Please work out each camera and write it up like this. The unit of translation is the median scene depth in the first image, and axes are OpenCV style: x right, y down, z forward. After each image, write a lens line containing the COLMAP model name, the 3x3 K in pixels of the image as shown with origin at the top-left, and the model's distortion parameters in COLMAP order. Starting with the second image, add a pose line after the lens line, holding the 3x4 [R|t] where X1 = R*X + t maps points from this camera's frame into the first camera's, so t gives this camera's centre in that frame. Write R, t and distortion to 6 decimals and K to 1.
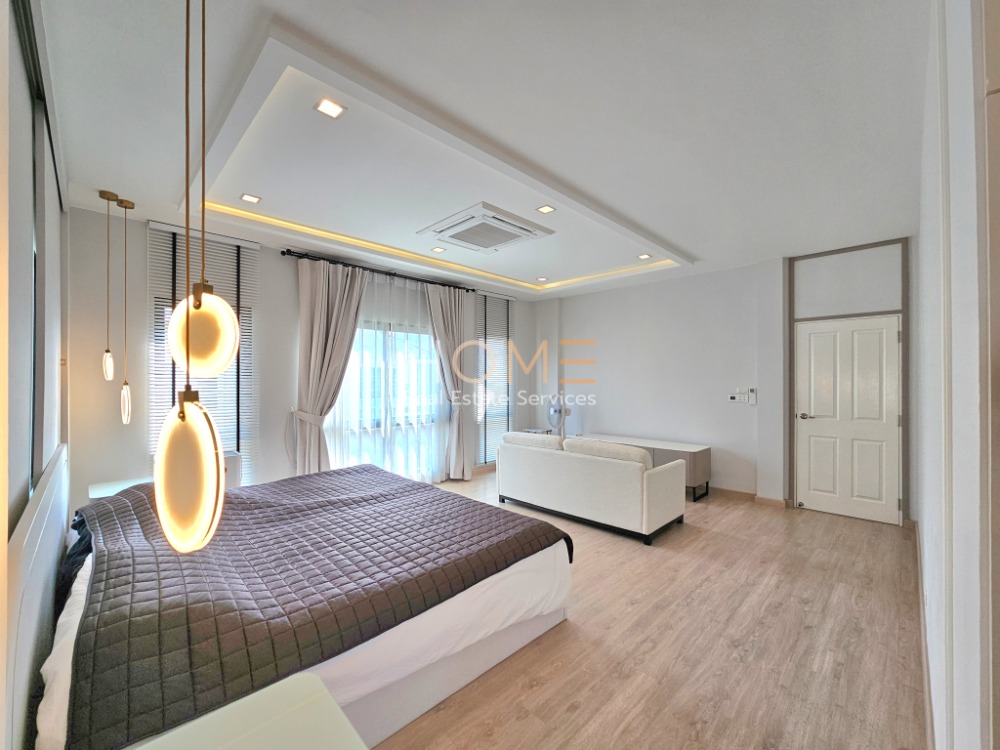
lens RADIAL K [[411.6, 0, 495.5], [0, 411.6, 377.8], [0, 0, 1]] dist [-0.009437, 0.001604]
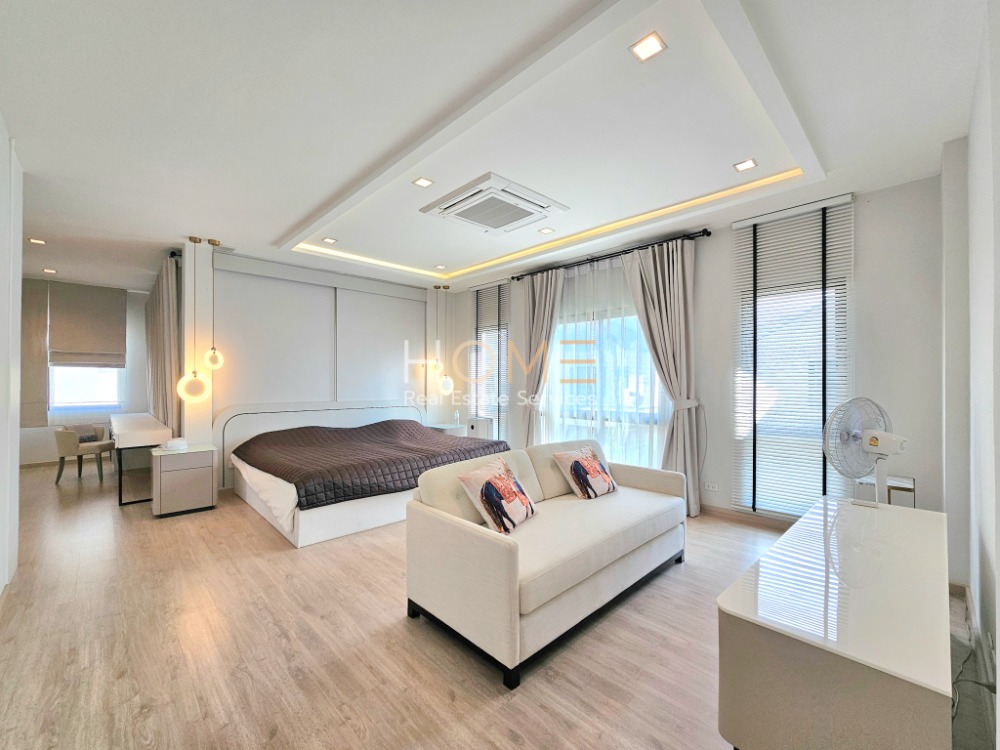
lens RADIAL K [[411.6, 0, 497.5], [0, 411.6, 376.4], [0, 0, 1]] dist [-0.009437, 0.001604]
pose [[-0.010959, -0.010461, -0.999885, 0.927817], [0.001902, 0.999943, -0.010482, 0.036662], [0.999938, -0.002016, -0.010938, 1.040865]]
